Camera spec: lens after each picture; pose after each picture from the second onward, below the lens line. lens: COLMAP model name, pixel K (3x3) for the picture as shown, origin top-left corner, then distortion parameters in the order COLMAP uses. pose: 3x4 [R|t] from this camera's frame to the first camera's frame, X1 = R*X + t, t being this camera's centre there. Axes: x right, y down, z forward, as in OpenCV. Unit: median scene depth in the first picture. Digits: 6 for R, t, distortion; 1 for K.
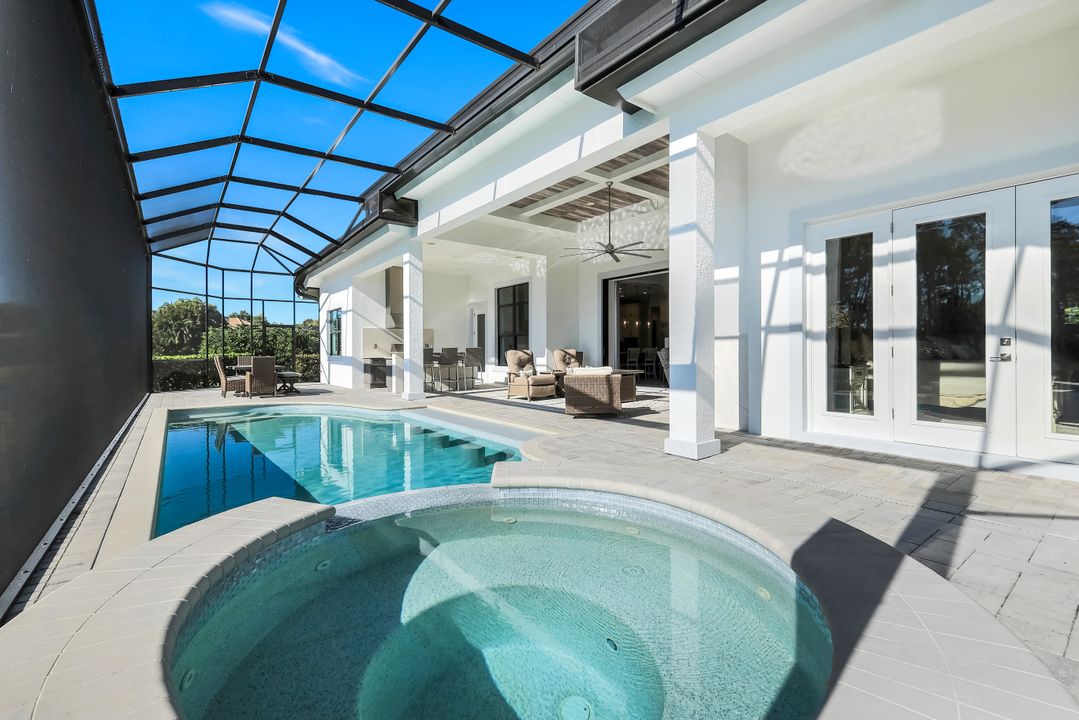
lens RADIAL K [[471.1, 0, 540.2], [0, 471.1, 349.4], [0, 0, 1]] dist [0.001483, 0.000182]
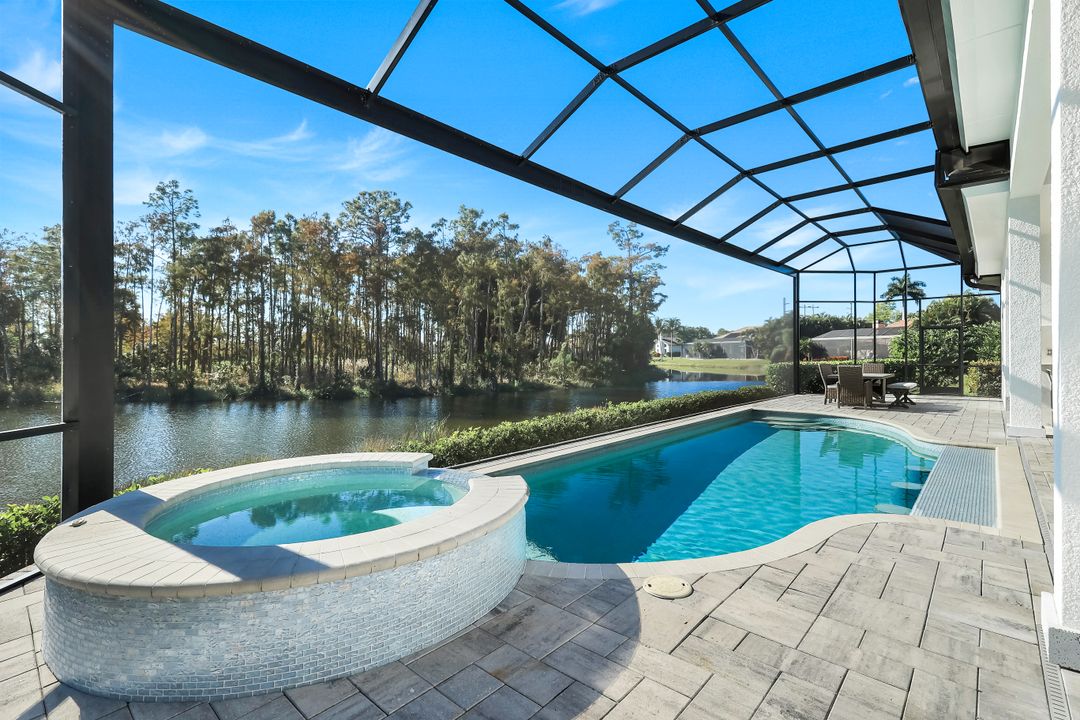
lens RADIAL K [[500.9, 0, 540.0], [0, 500.9, 360.0], [0, 0, 1]] dist [0.003065, 0.000160]
pose [[0.176908, 0.012816, -0.984144, 0.319762], [0.011586, 0.999819, 0.015102, -0.020402], [0.984159, -0.014074, 0.176728, 0.209846]]
